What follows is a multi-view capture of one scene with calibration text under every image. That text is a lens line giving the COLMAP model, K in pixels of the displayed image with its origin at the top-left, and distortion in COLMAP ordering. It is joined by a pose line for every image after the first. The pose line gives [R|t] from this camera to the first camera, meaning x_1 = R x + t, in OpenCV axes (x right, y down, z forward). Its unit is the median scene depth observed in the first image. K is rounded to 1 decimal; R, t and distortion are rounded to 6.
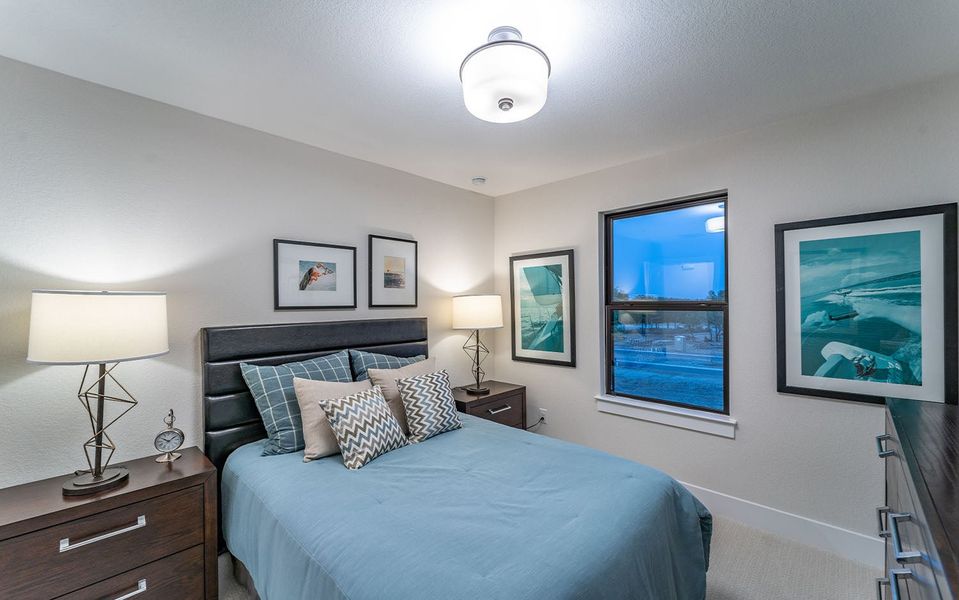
lens RADIAL K [[382.9, 0, 480.3], [0, 382.9, 301.2], [0, 0, 1]] dist [-0.001602, -0.000632]
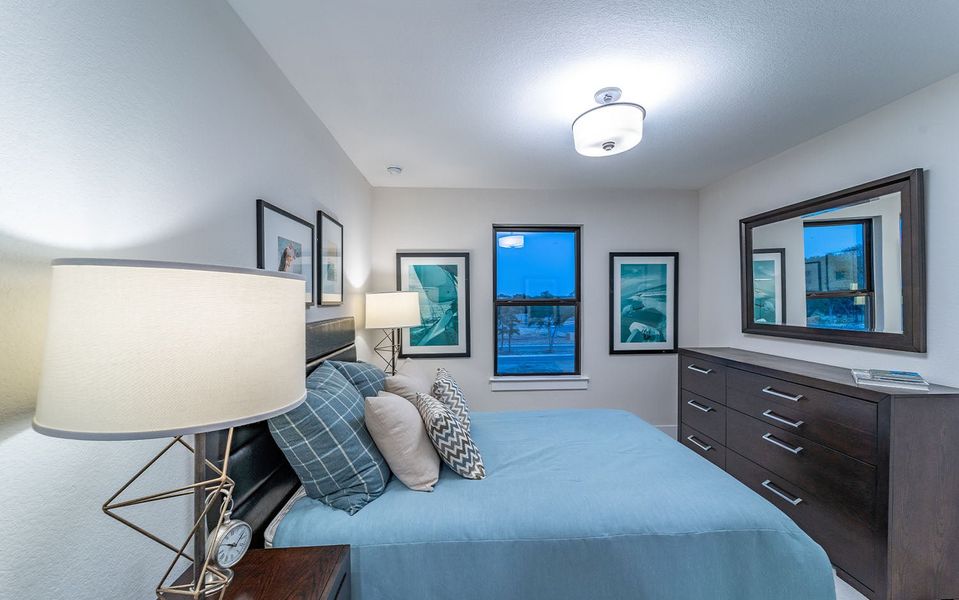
lens RADIAL K [[382.9, 0, 481.3], [0, 382.9, 301.3], [0, 0, 1]] dist [-0.001602, -0.000632]
pose [[0.679666, 0.001027, 0.733521, -0.797992], [-0.003880, 0.999990, 0.002195, 0.007988], [-0.733511, -0.004338, 0.679663, 0.294570]]
